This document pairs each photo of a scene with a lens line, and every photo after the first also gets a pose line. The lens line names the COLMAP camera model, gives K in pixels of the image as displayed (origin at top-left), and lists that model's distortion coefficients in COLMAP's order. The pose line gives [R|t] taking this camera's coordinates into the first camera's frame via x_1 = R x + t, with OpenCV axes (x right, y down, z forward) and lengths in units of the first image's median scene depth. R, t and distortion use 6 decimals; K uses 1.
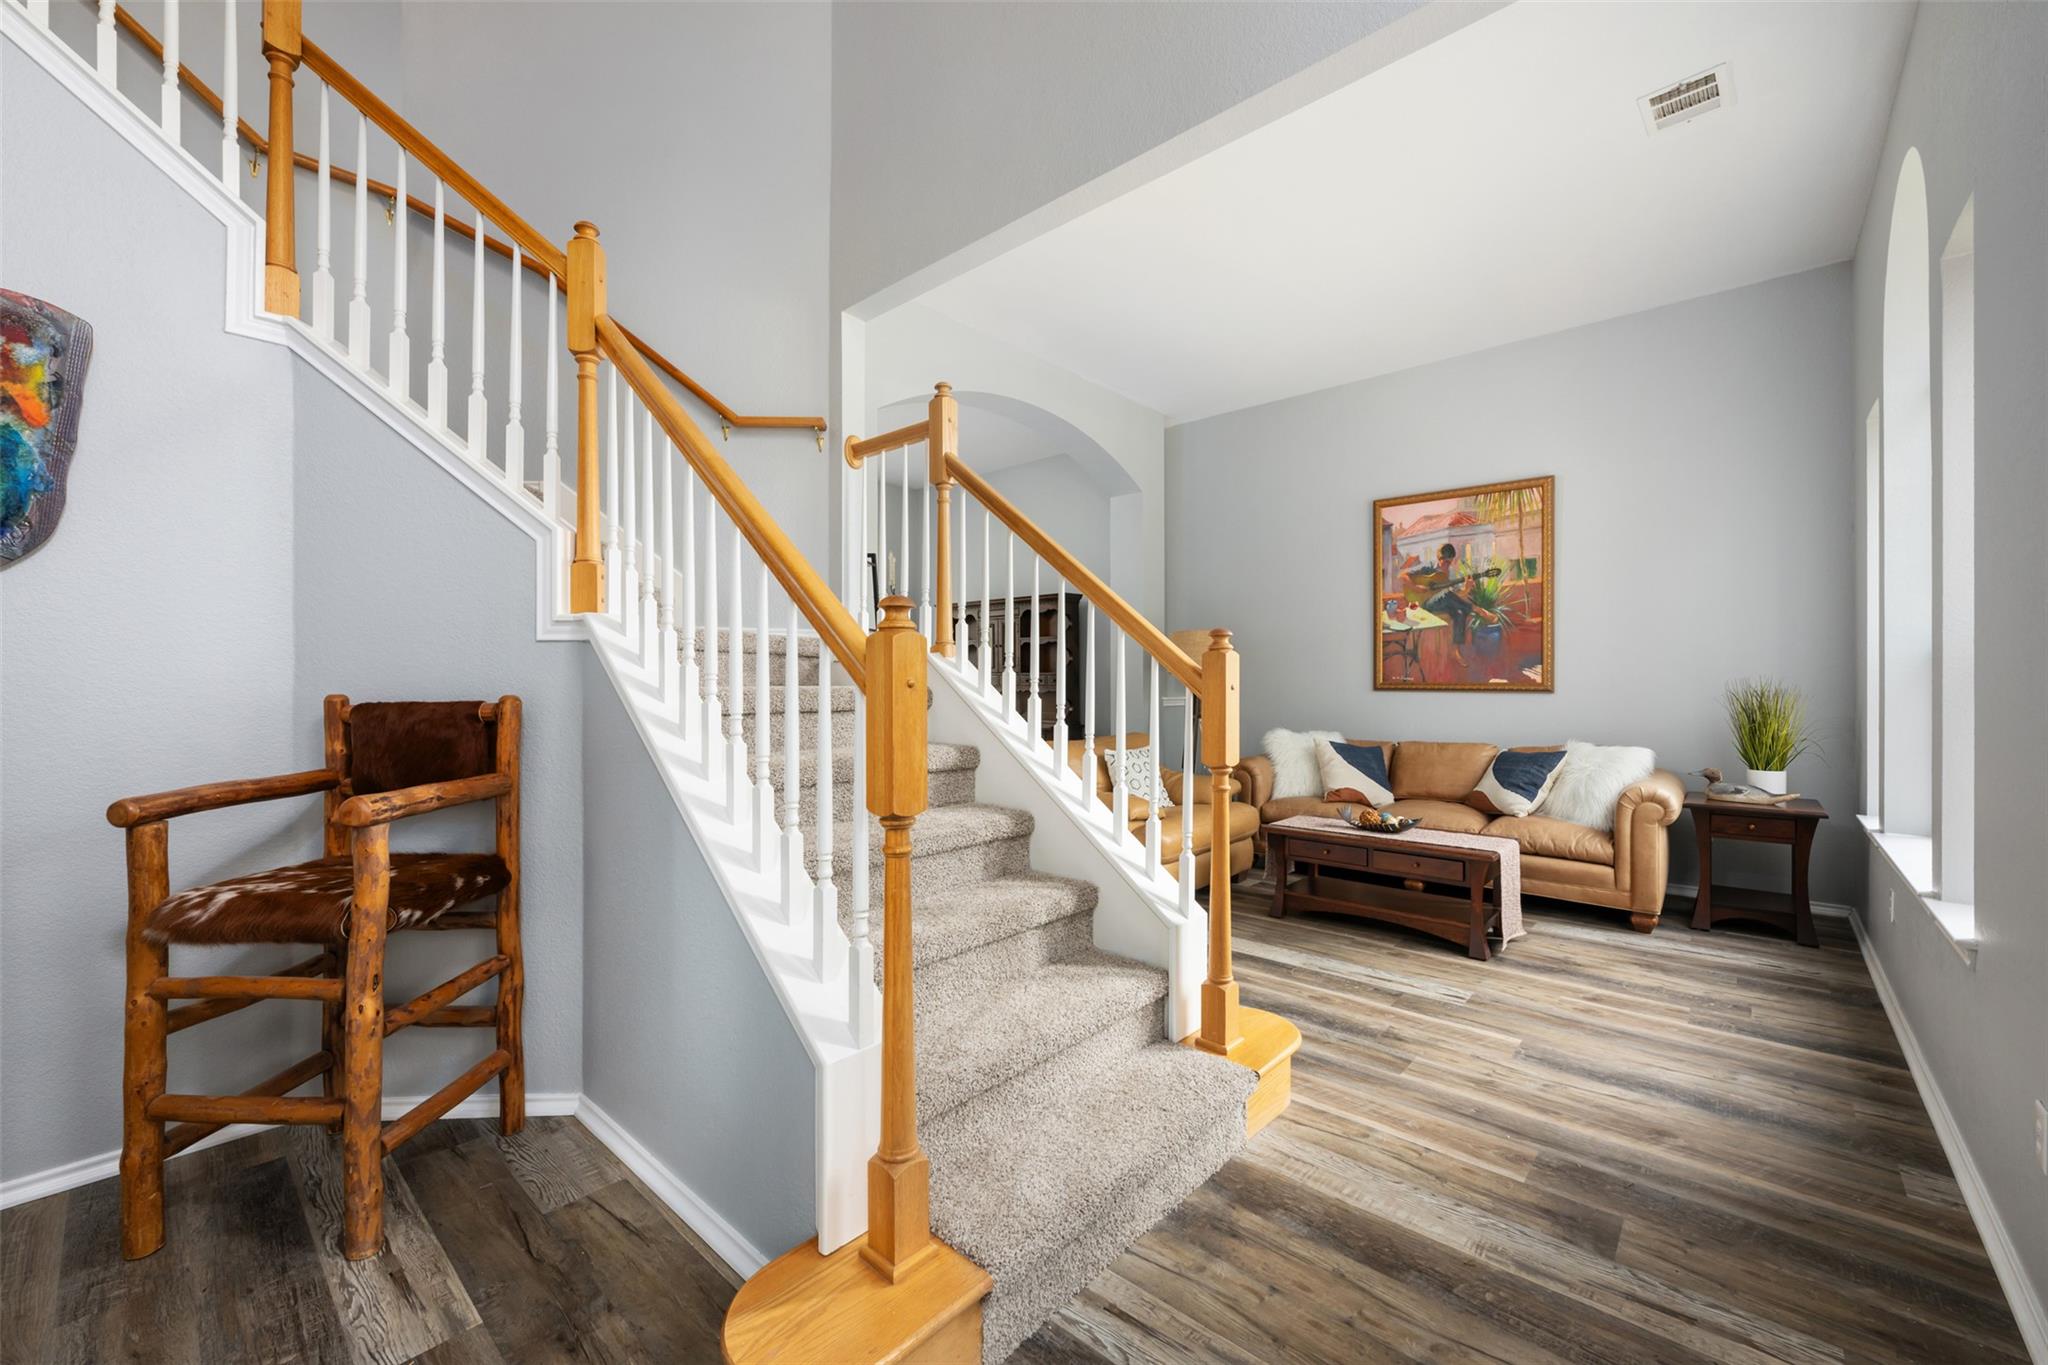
lens RADIAL K [[809.3, 0, 1024.0], [0, 809.3, 682.5], [0, 0, 1]] dist [-0.000110, -0.000237]
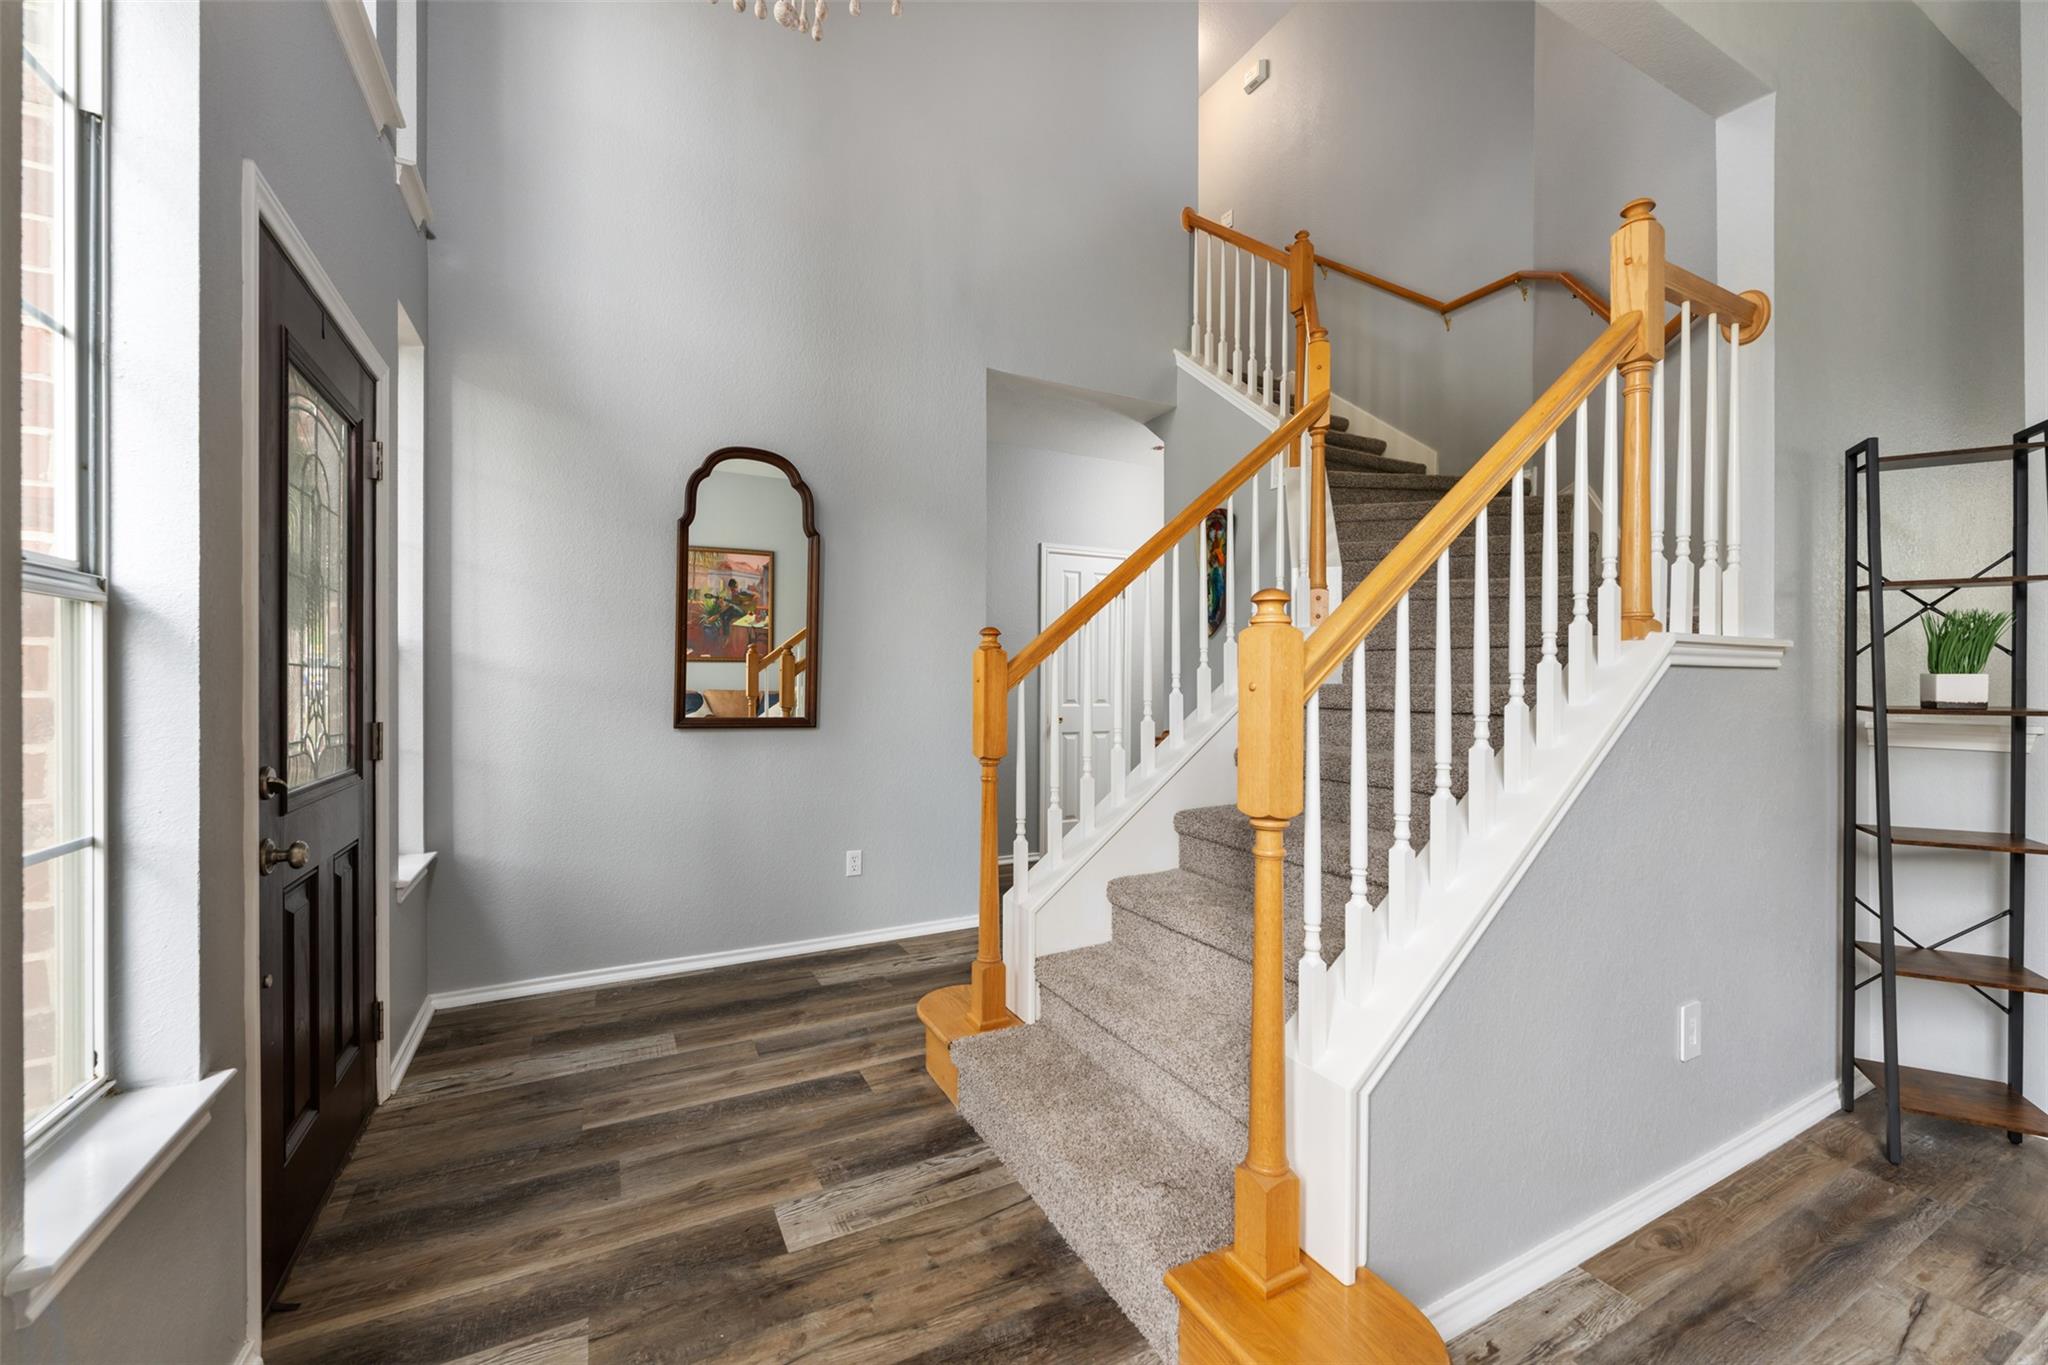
lens RADIAL K [[804.3, 0, 1024.0], [0, 804.3, 682.5], [0, 0, 1]] dist [0.001798, 0.000222]
pose [[-0.344287, -0.002142, -0.938862, 0.473447], [-0.001803, 0.999997, -0.001621, 0.001836], [0.938863, 0.001135, -0.344290, 0.559298]]
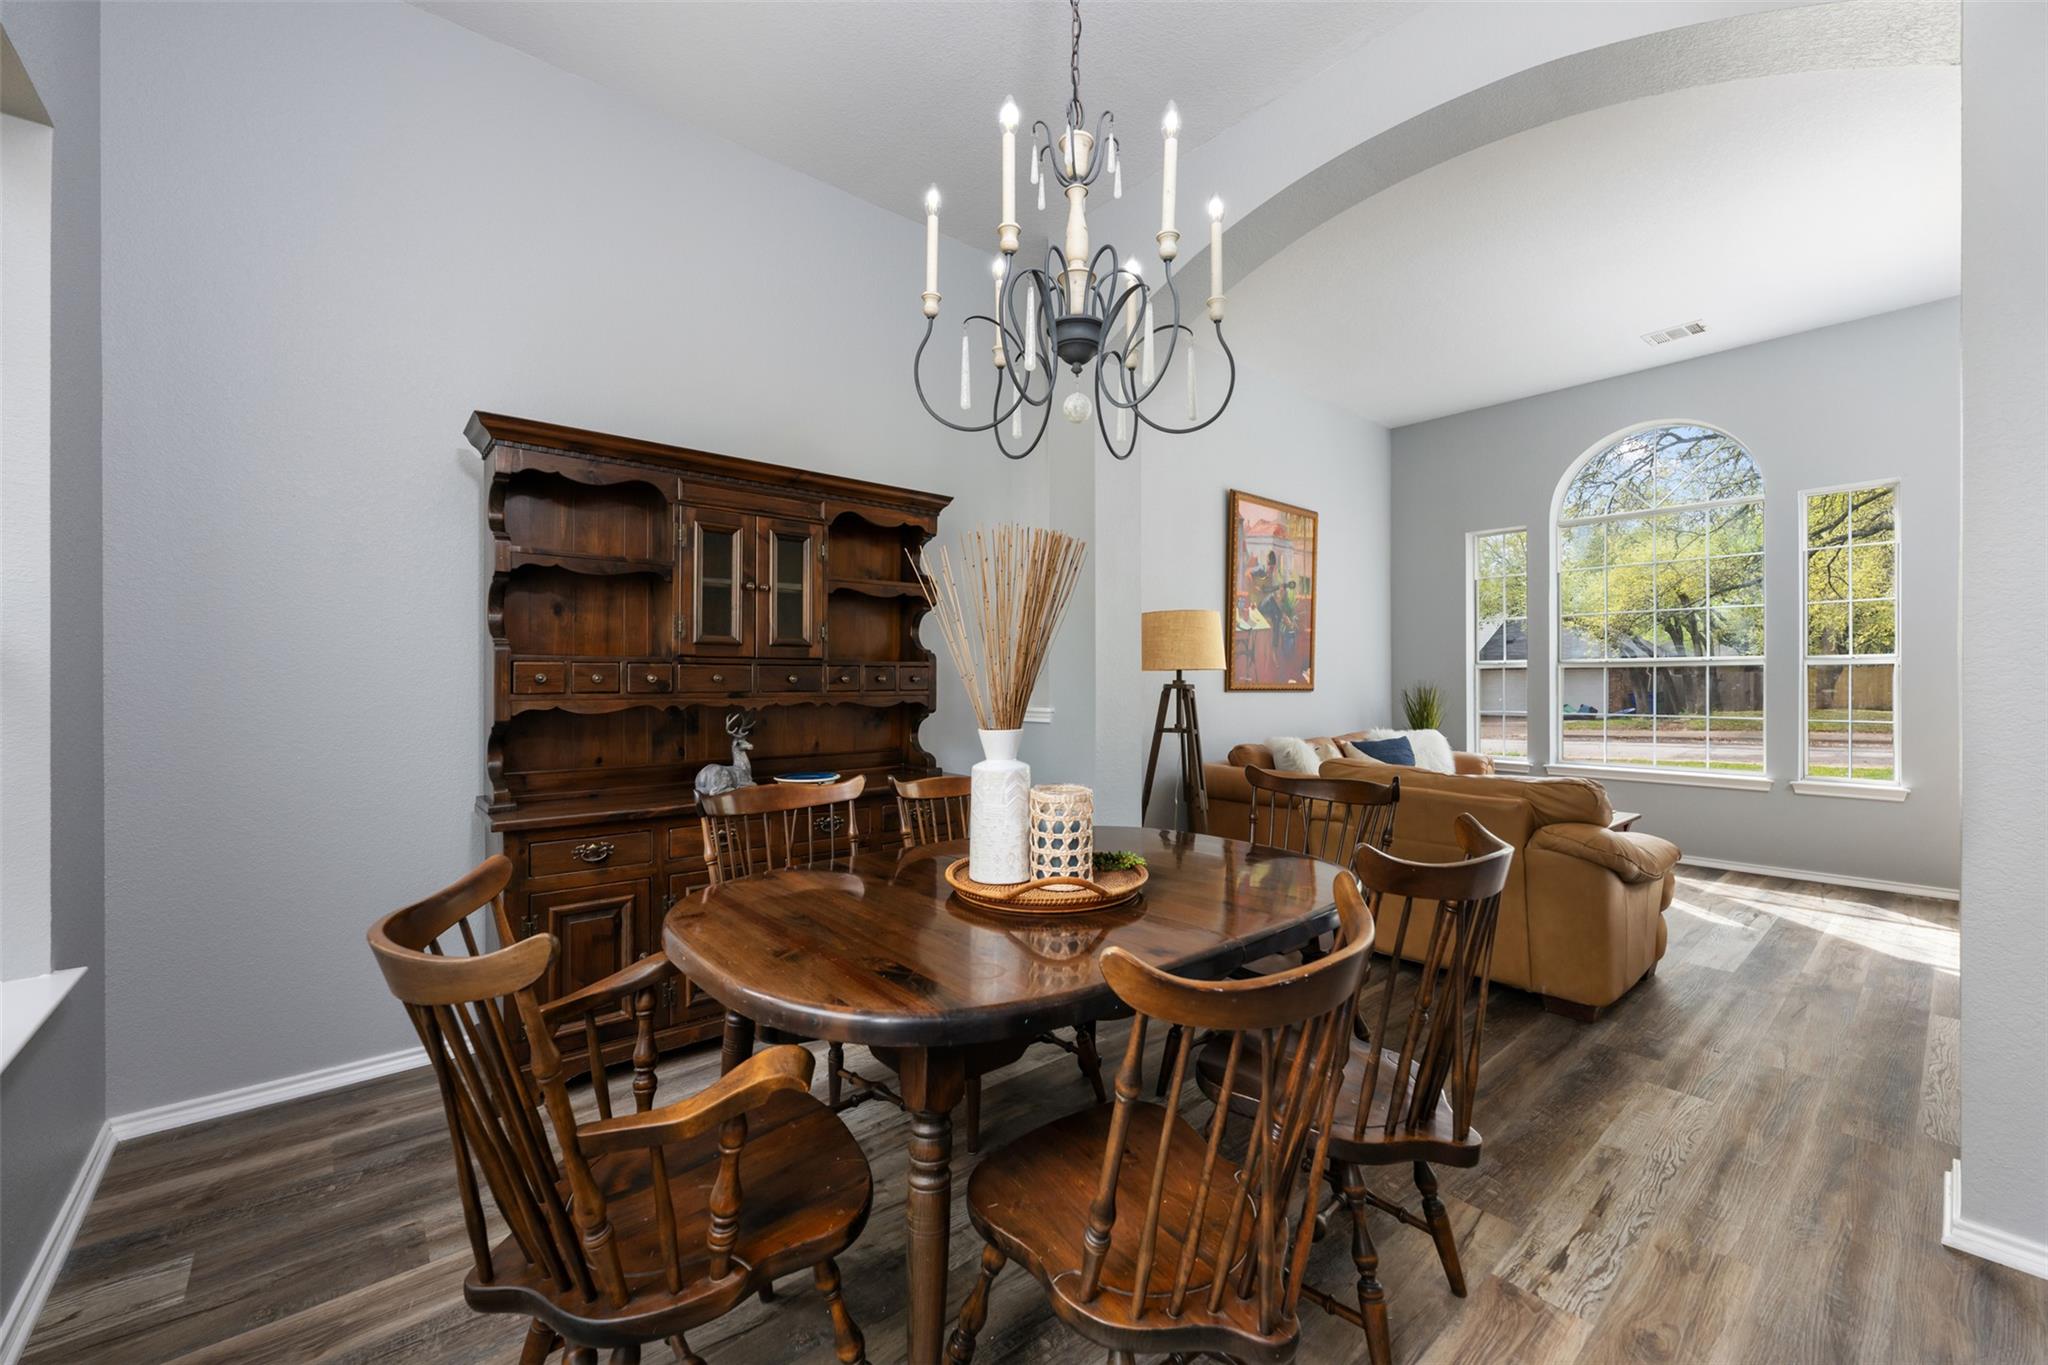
lens RADIAL K [[809.3, 0, 1024.0], [0, 809.3, 682.5], [0, 0, 1]] dist [-0.000110, -0.000237]
pose [[0.126131, 0.000717, 0.992013, -0.716819], [0.002233, 0.999997, -0.001007, -0.000418], [-0.992011, 0.002342, 0.126129, 1.521526]]
